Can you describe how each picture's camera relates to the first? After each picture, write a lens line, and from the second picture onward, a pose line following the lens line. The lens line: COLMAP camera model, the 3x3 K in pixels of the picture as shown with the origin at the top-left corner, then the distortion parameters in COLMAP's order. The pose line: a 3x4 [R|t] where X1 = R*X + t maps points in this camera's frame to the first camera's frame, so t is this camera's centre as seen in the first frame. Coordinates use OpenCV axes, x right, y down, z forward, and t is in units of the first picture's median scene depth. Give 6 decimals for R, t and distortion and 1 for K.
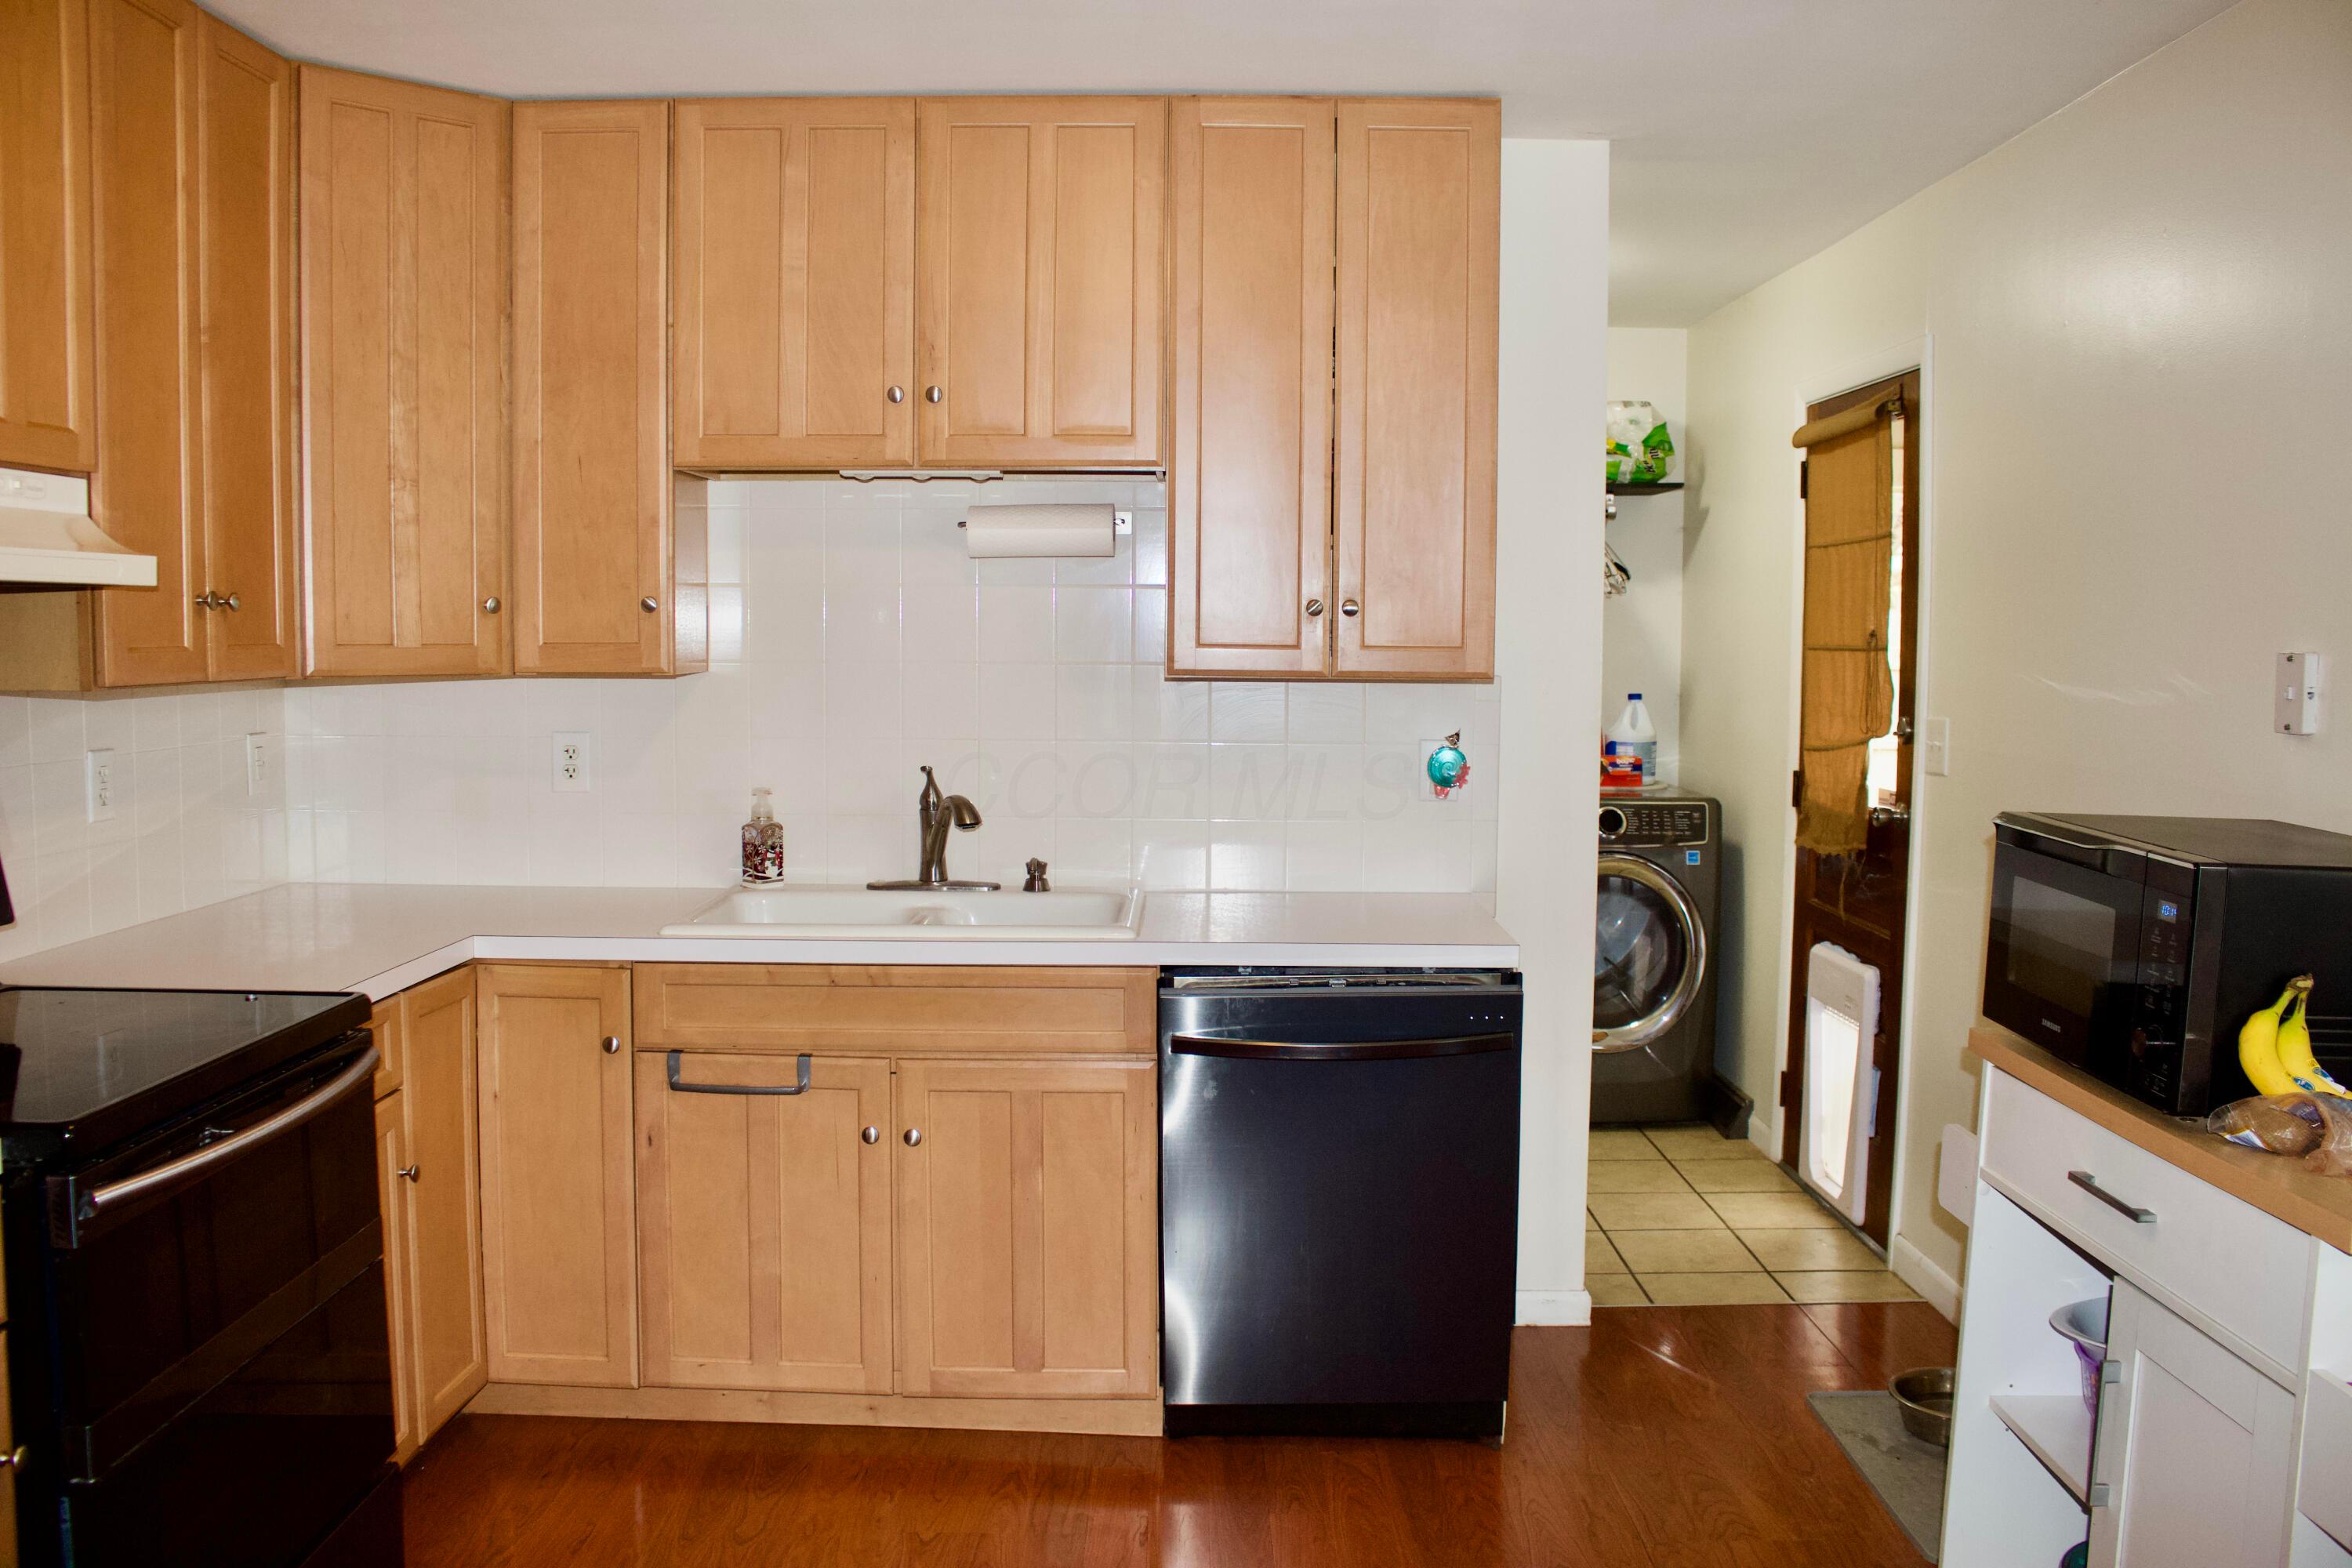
lens RADIAL K [[1949.8, 0, 1176.0], [0, 1949.8, 784.0], [0, 0, 1]] dist [-0.157479, 0.155831]
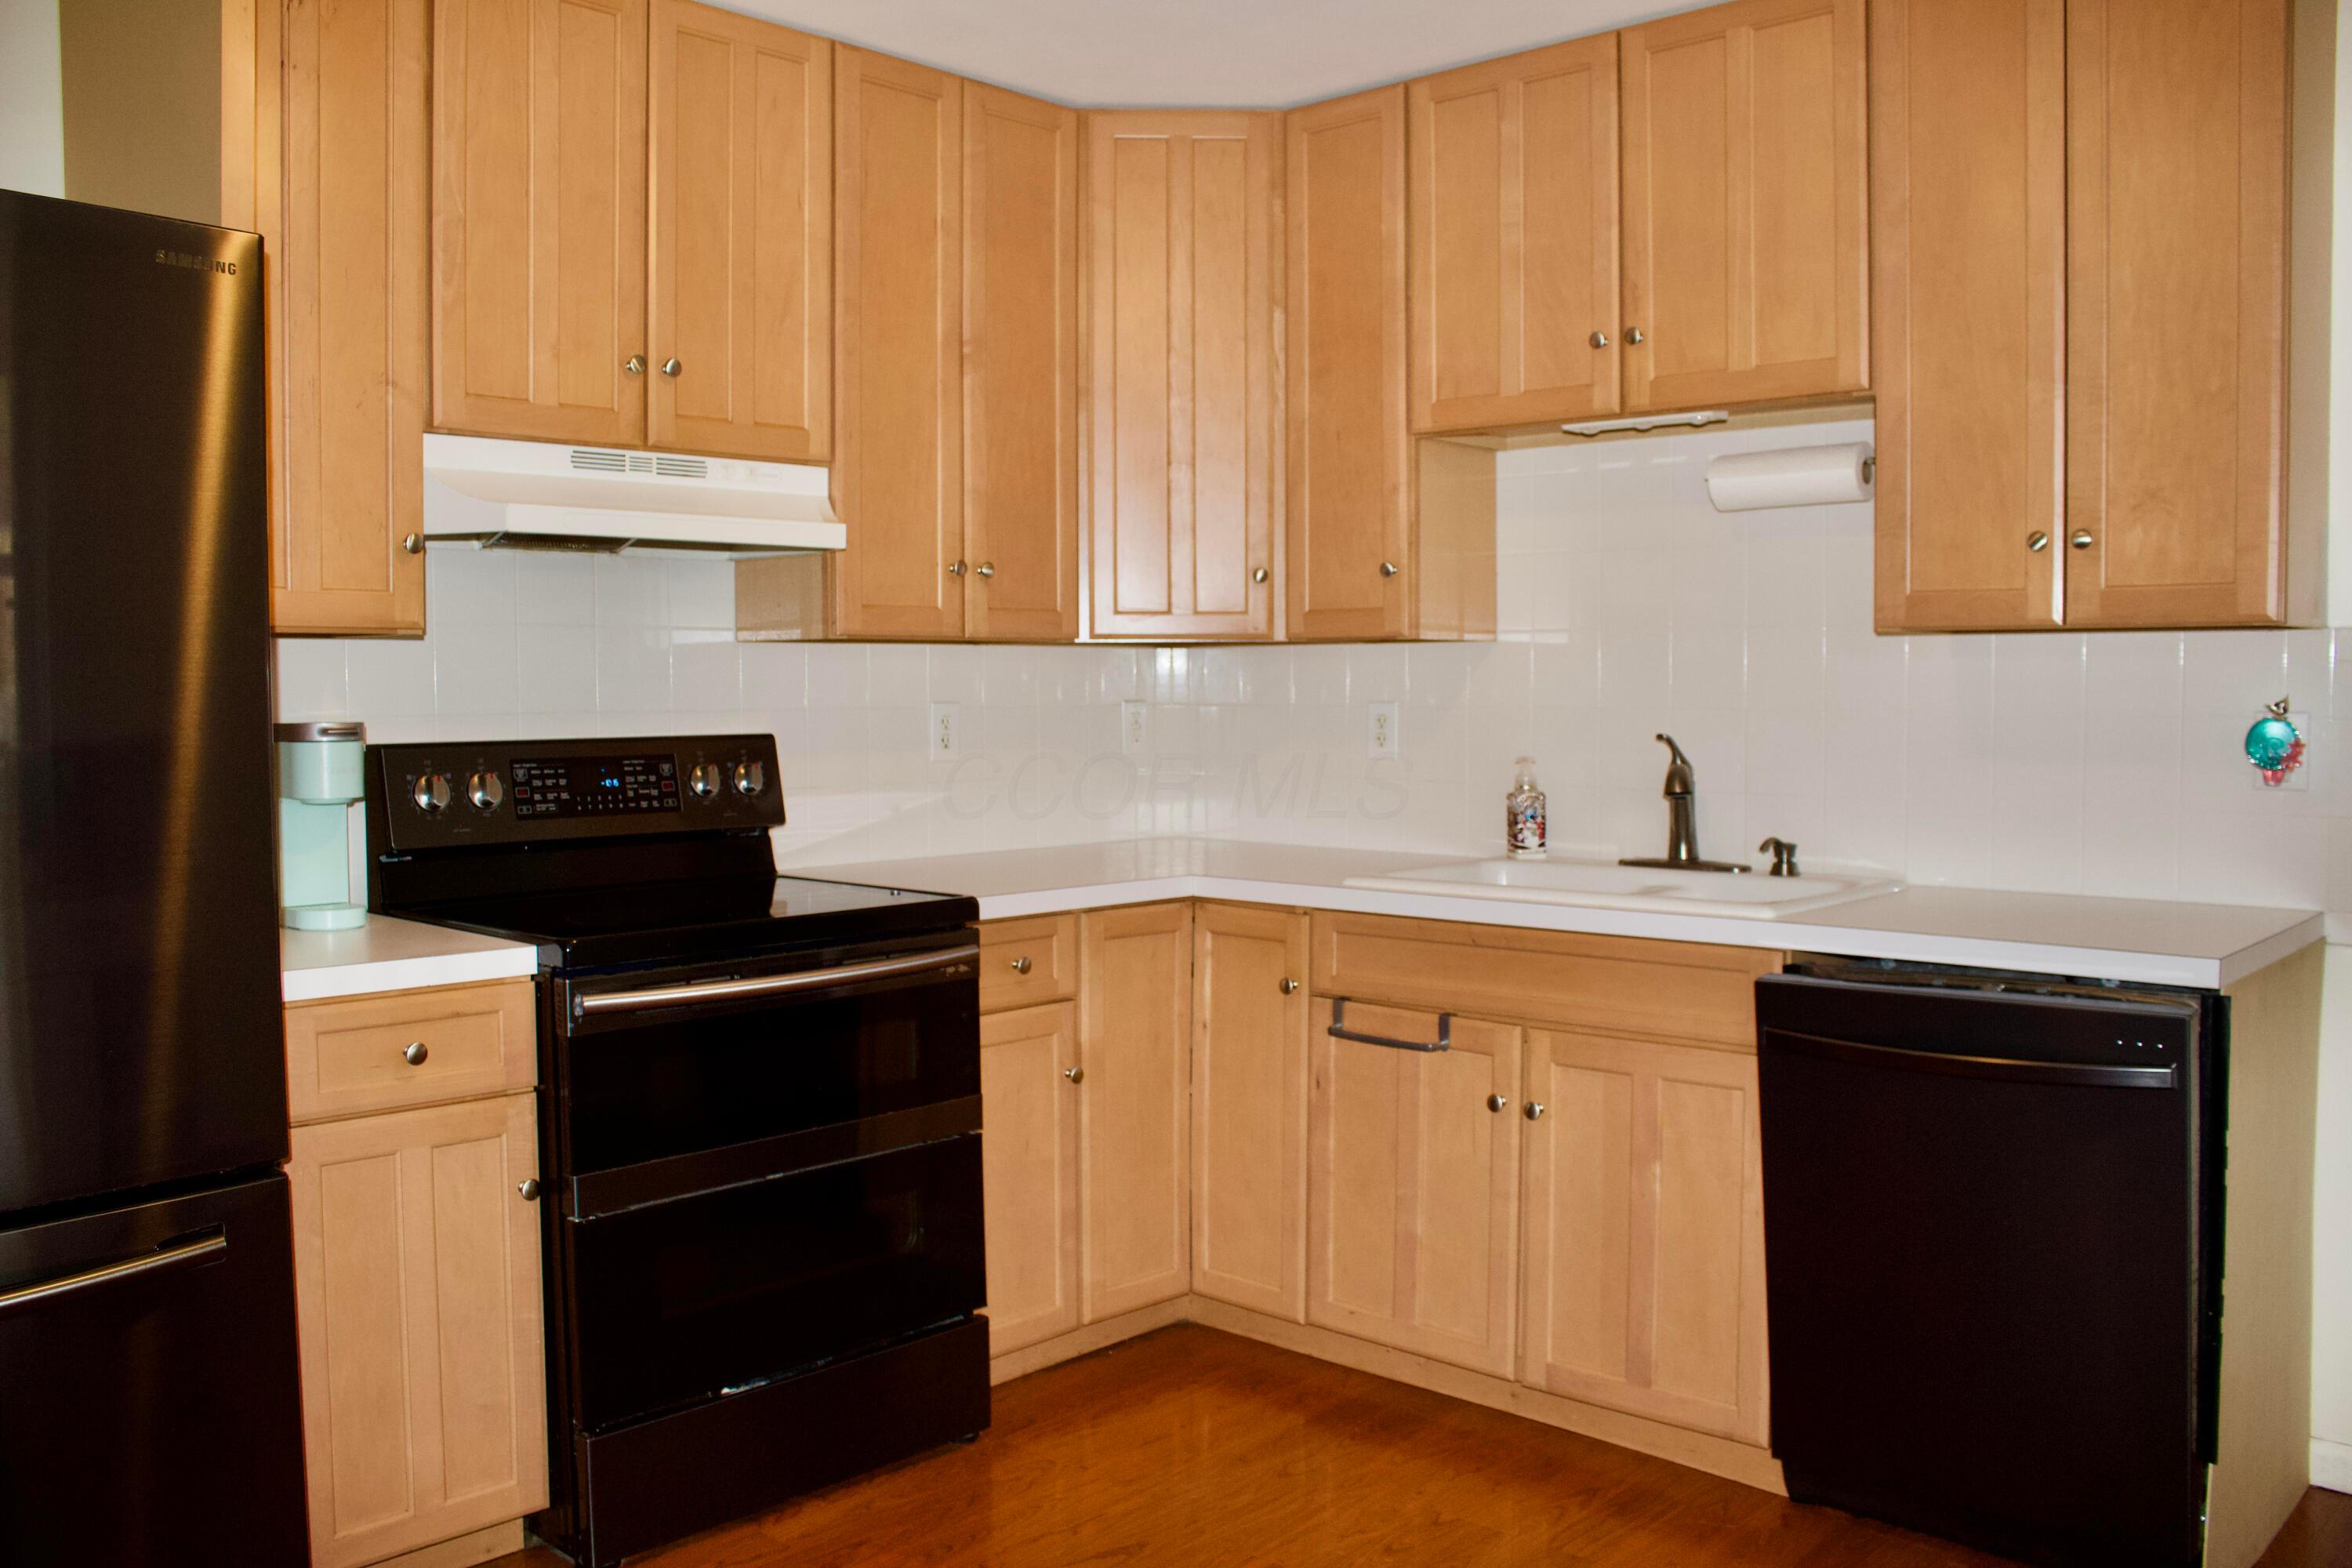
lens RADIAL K [[1949.8, 0, 1176.0], [0, 1949.8, 784.0], [0, 0, 1]] dist [-0.157479, 0.155831]
pose [[0.743584, 0.025986, -0.668138, 0.341726], [-0.044652, 0.998944, -0.010842, 0.037846], [0.667150, 0.037896, 0.743959, 0.159242]]
